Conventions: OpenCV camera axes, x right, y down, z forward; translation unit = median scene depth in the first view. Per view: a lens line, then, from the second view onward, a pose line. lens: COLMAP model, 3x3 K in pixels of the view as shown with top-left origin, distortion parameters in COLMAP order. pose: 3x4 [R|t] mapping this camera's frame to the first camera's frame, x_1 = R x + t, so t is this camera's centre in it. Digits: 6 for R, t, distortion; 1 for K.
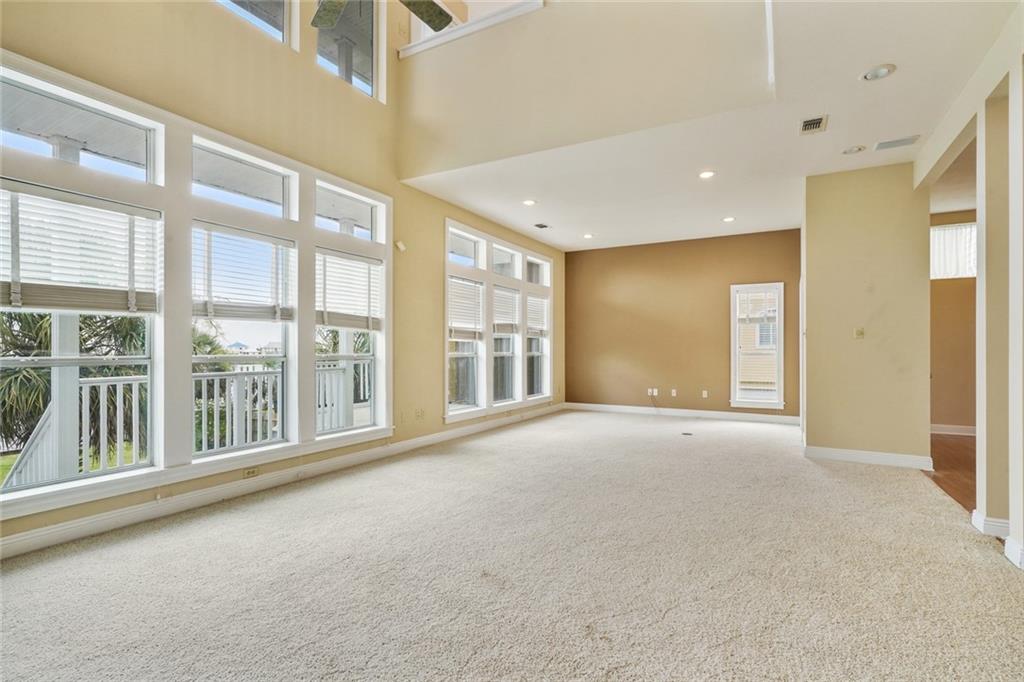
lens RADIAL K [[494.1, 0, 509.8], [0, 494.1, 349.8], [0, 0, 1]] dist [-0.001714, -0.000543]
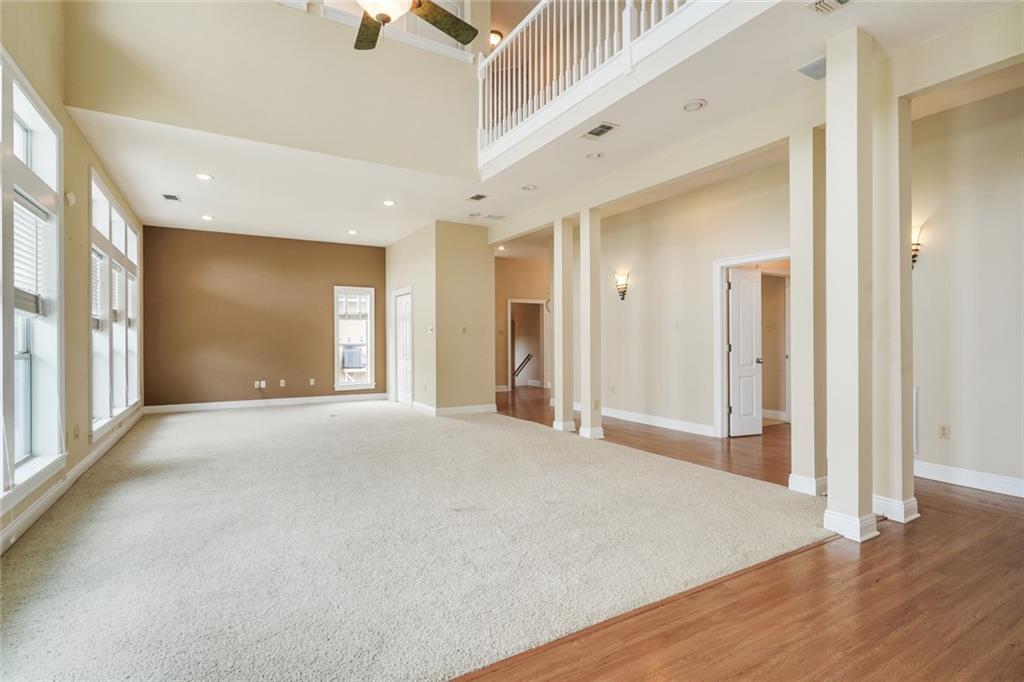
lens RADIAL K [[494.1, 0, 509.1], [0, 494.1, 337.2], [0, 0, 1]] dist [-0.001714, -0.000543]
pose [[0.500036, 0.001981, 0.866002, -0.367522], [0.007145, 0.999954, -0.006413, 0.000128], [-0.865975, 0.009394, 0.499999, 0.068916]]
